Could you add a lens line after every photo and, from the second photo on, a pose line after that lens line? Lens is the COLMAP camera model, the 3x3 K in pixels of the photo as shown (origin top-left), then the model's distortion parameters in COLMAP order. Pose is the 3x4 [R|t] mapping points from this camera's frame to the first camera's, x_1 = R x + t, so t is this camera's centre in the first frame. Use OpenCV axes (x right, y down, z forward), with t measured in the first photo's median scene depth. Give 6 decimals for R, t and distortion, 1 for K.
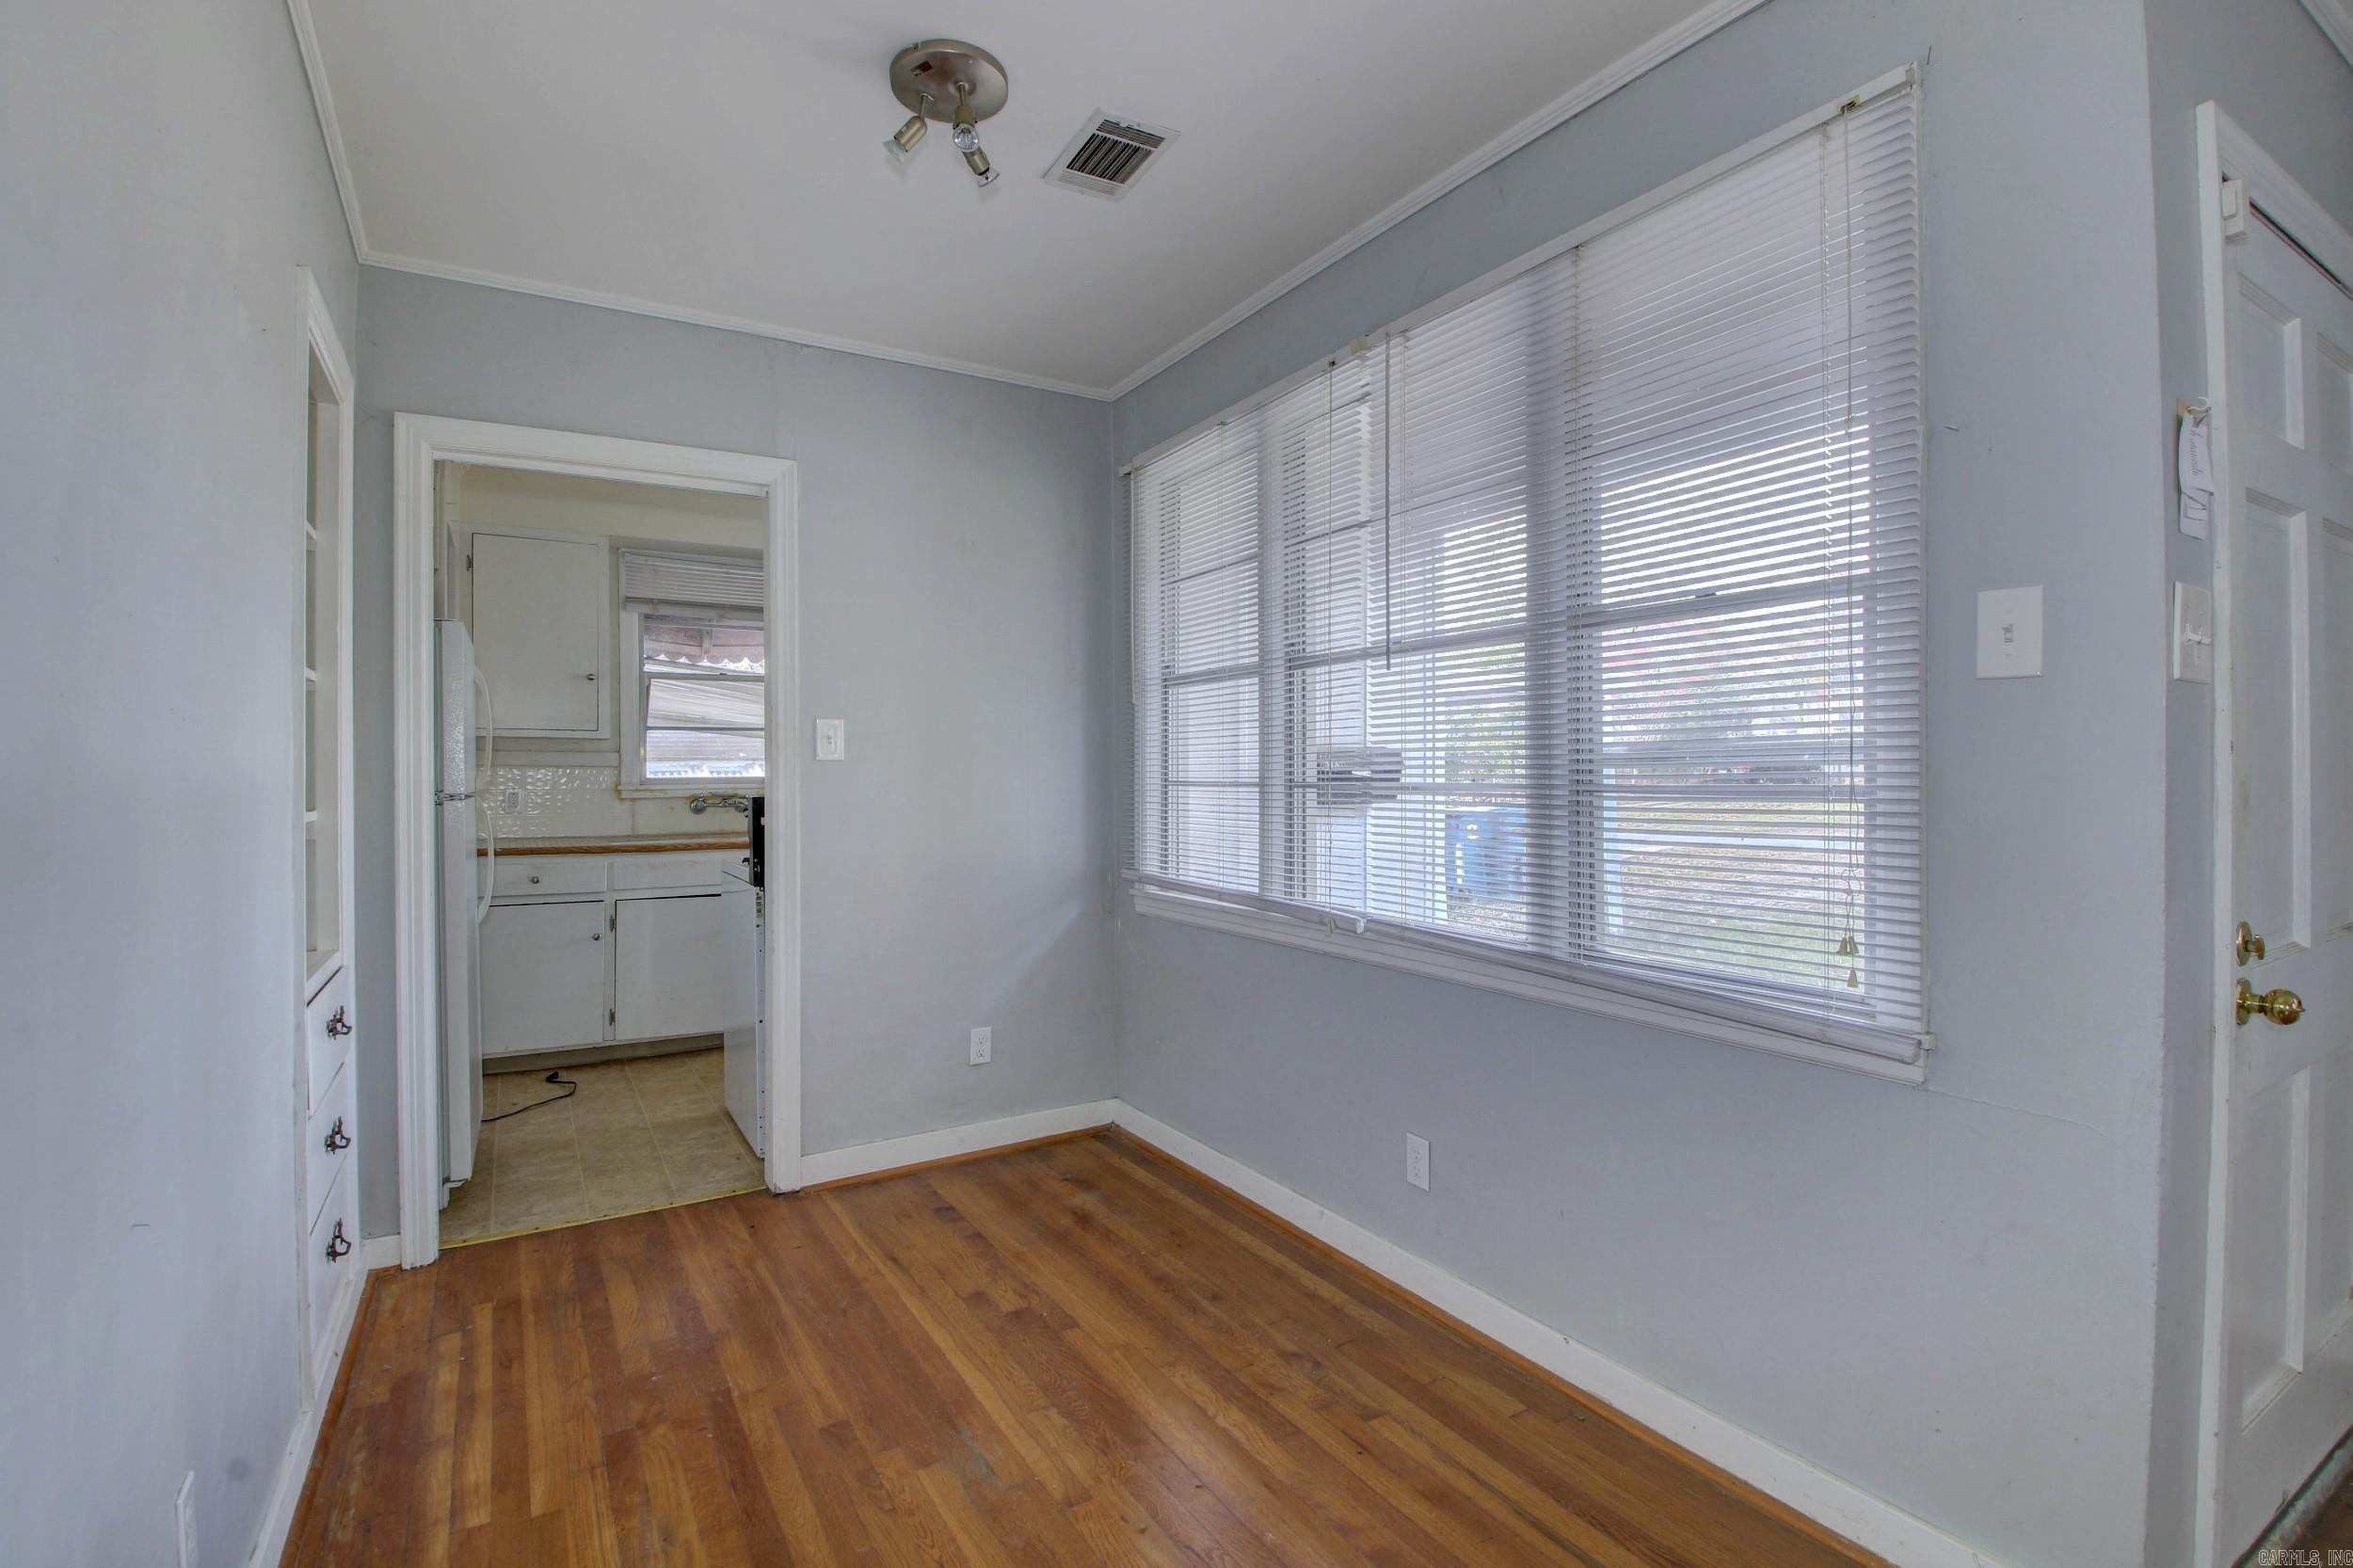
lens RADIAL K [[1085.4, 0, 1179.6], [0, 1085.4, 772.6], [0, 0, 1]] dist [0.025005, -0.037952]
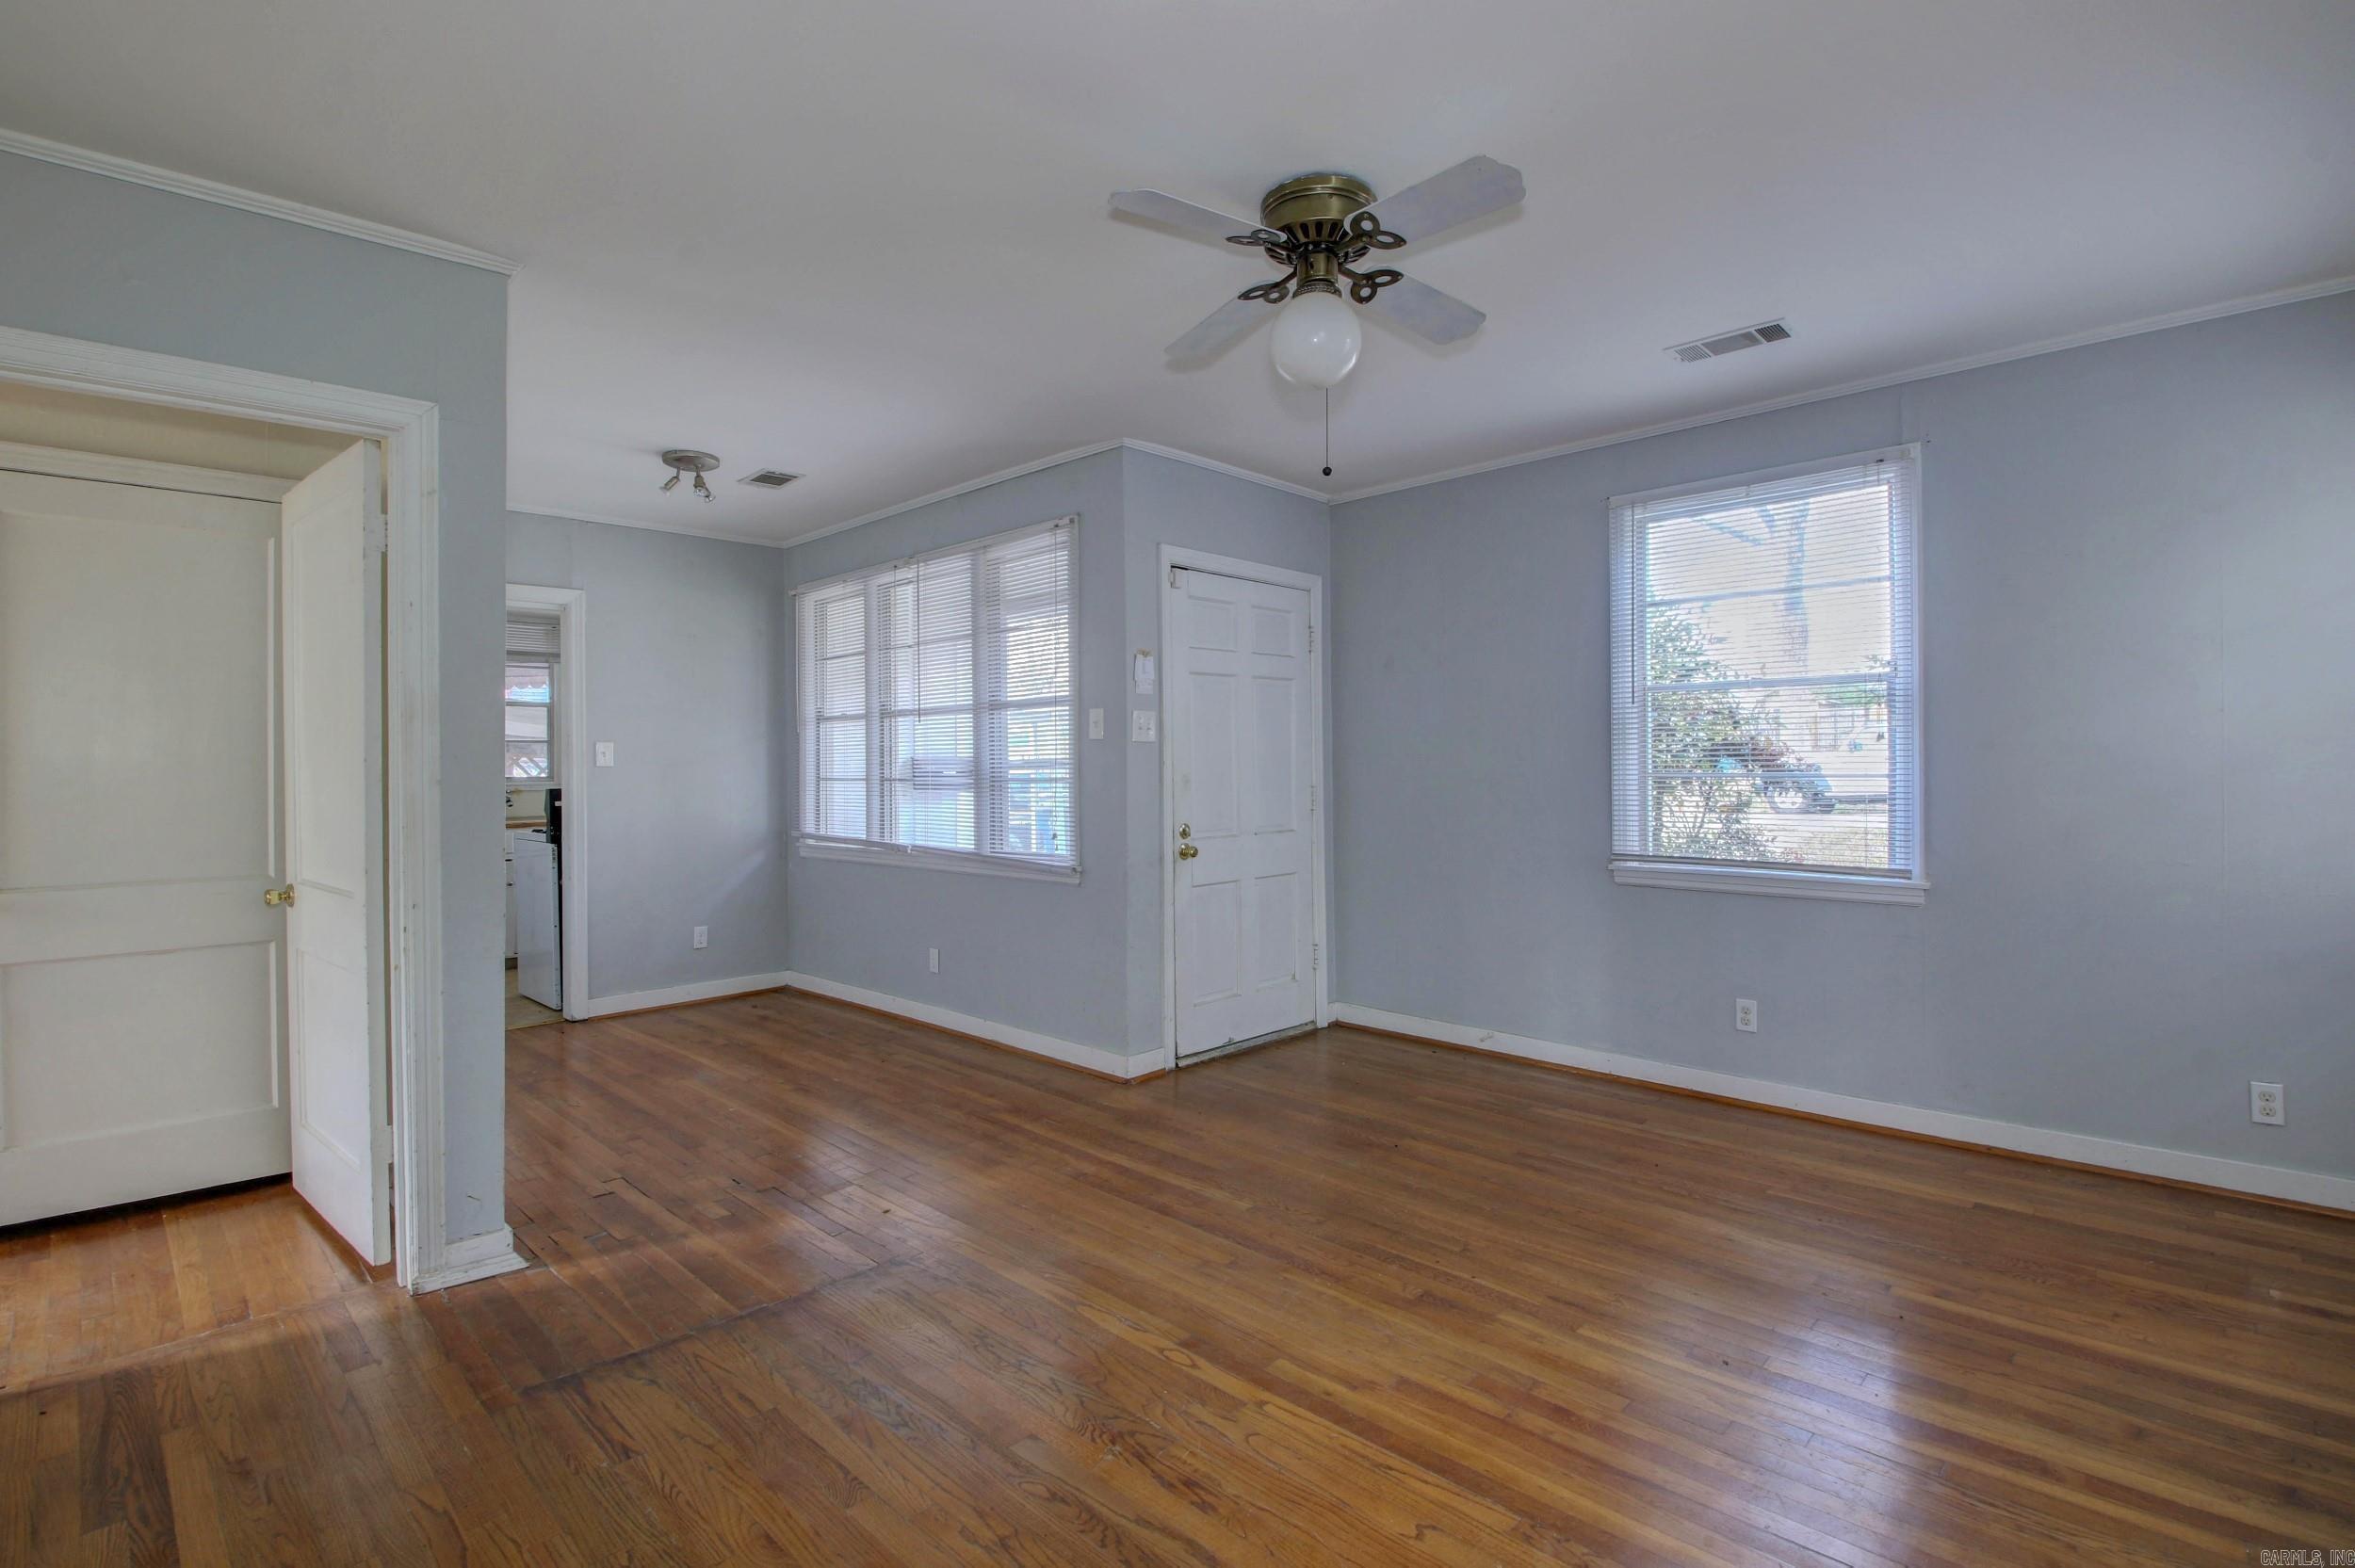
lens RADIAL K [[1087.0, 0, 1178.4], [0, 1087.0, 770.1], [0, 0, 1]] dist [0.023045, -0.022626]
pose [[0.969664, -0.002437, 0.244431, 0.138233], [0.002831, 0.999995, -0.001257, -0.001402], [-0.244427, 0.001911, 0.969666, -0.944447]]
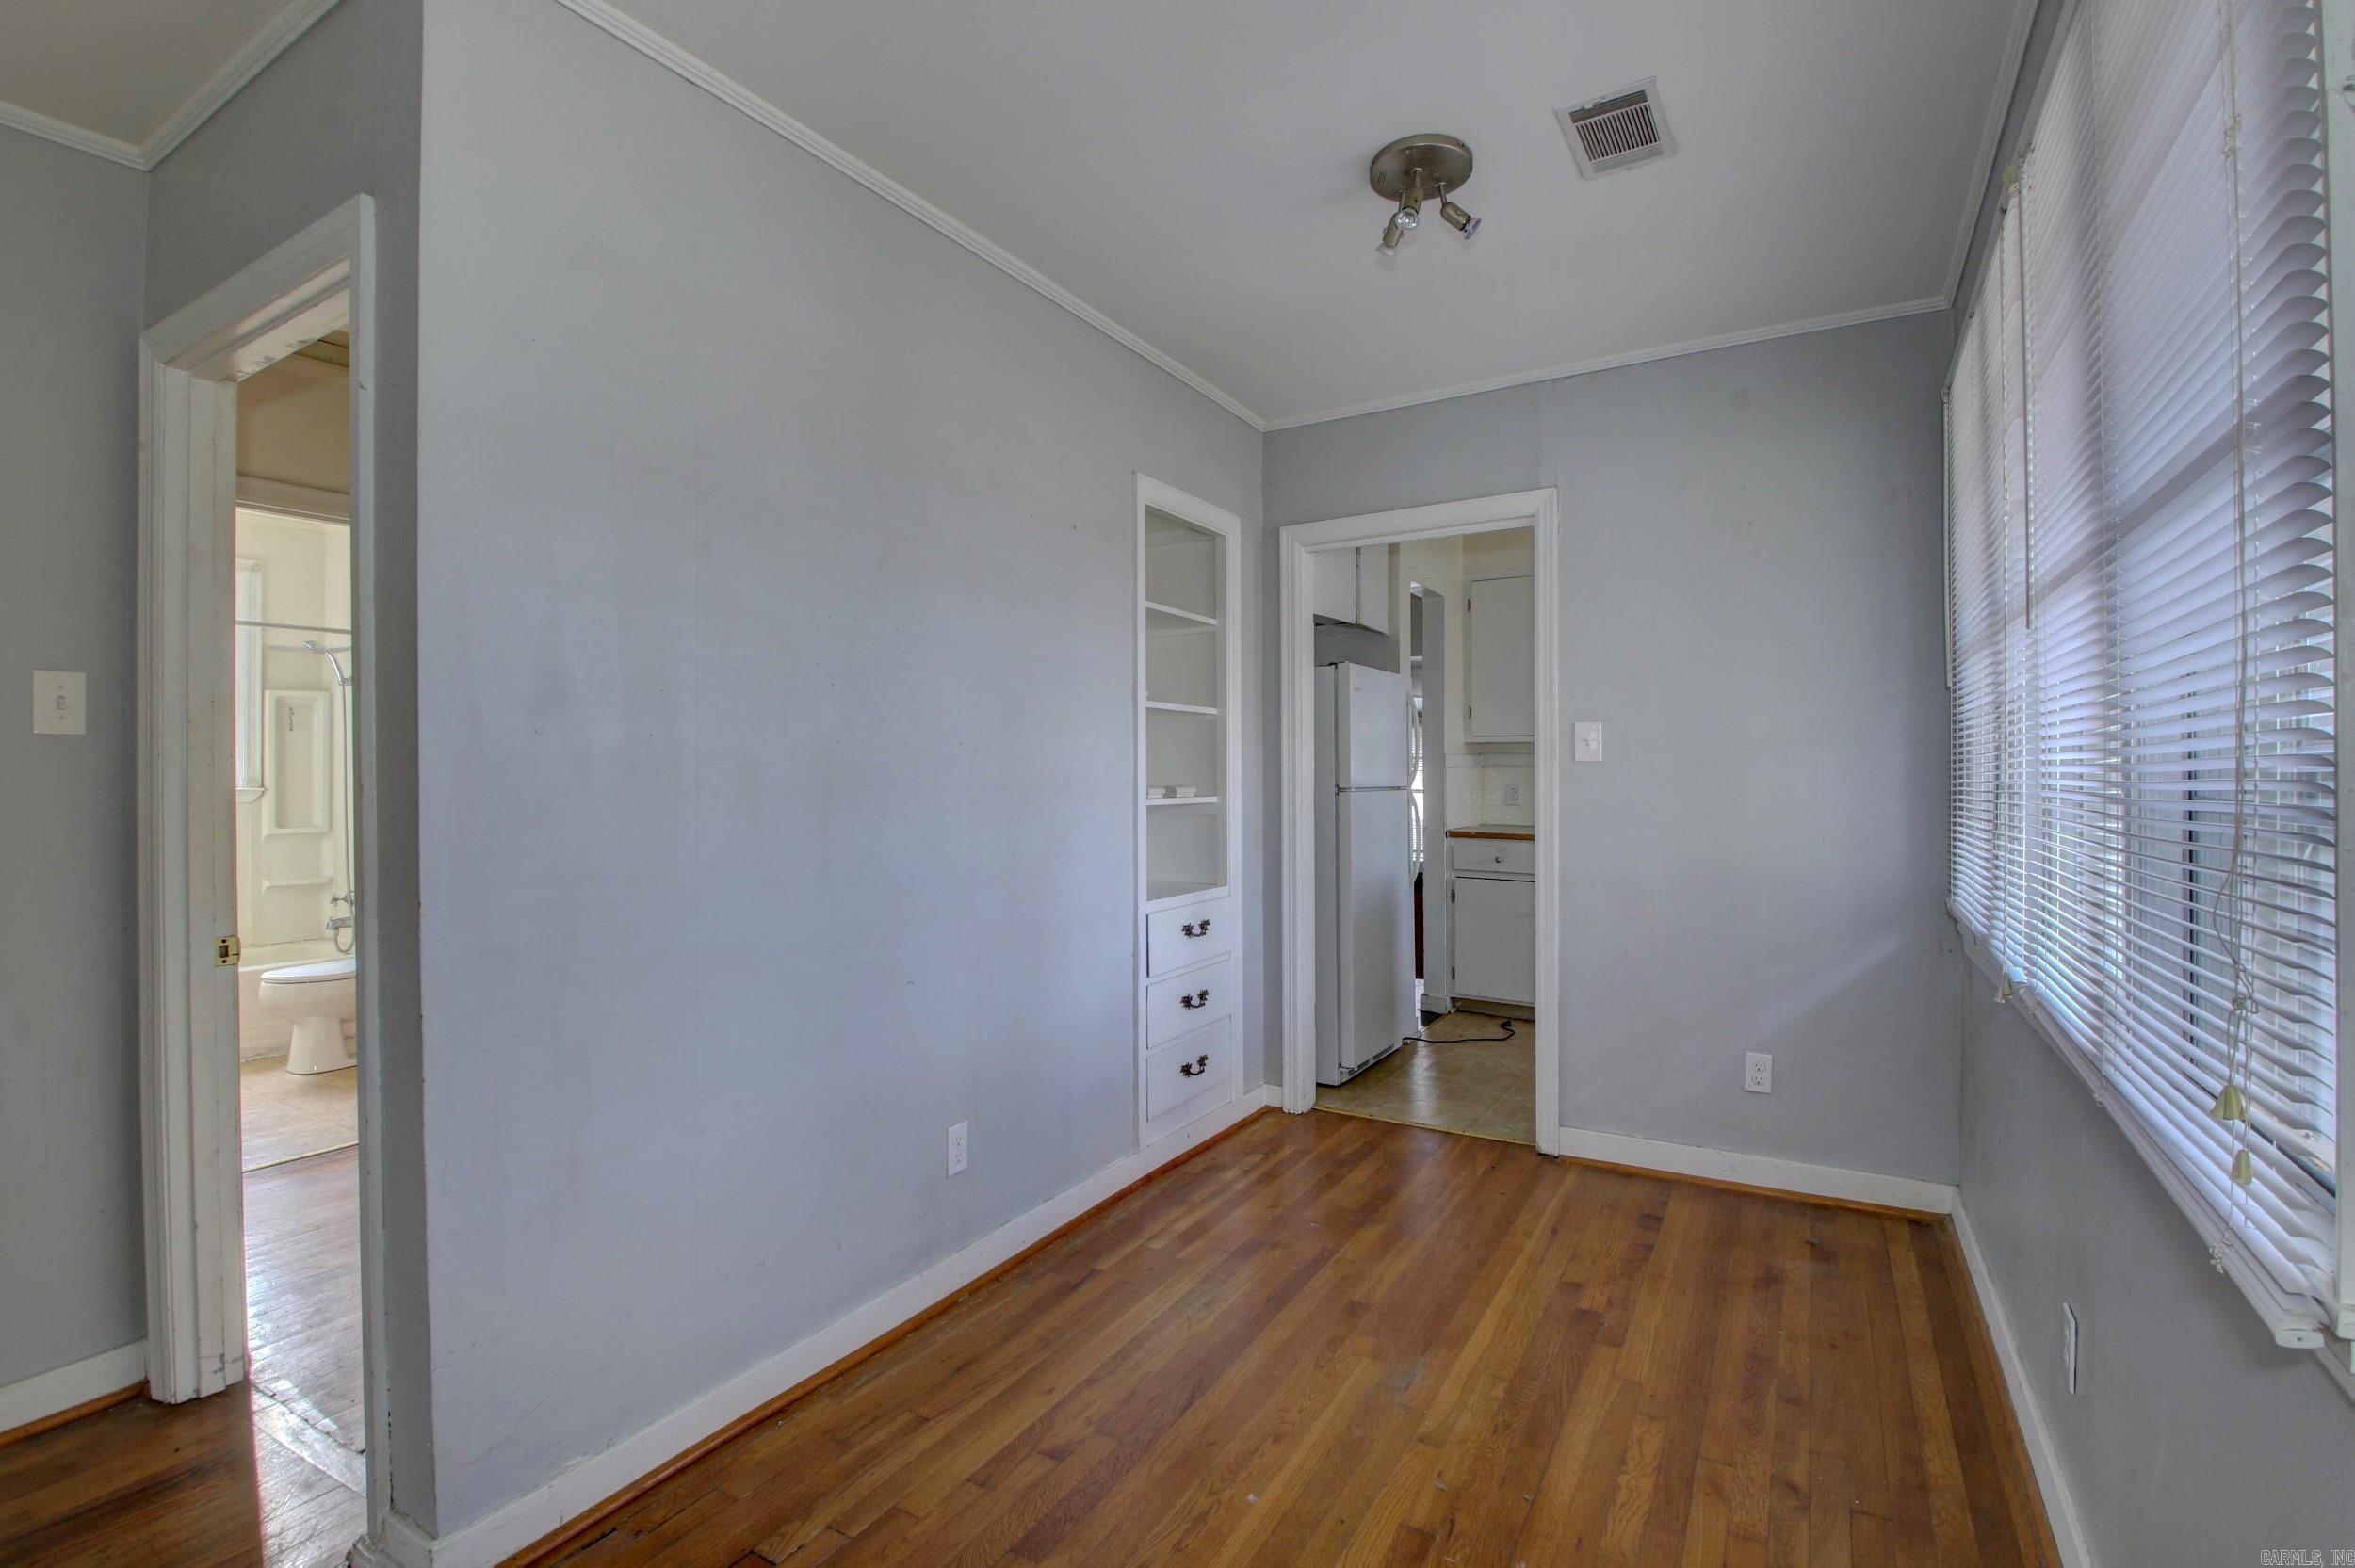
lens RADIAL K [[1086.2, 0, 1180.6], [0, 1086.2, 772.6], [0, 0, 1]] dist [0.025005, -0.037952]
pose [[0.475155, 0.002257, -0.879899, 0.458757], [-0.001428, 0.999997, 0.001794, -0.002048], [0.879901, 0.000404, 0.475157, 0.160485]]
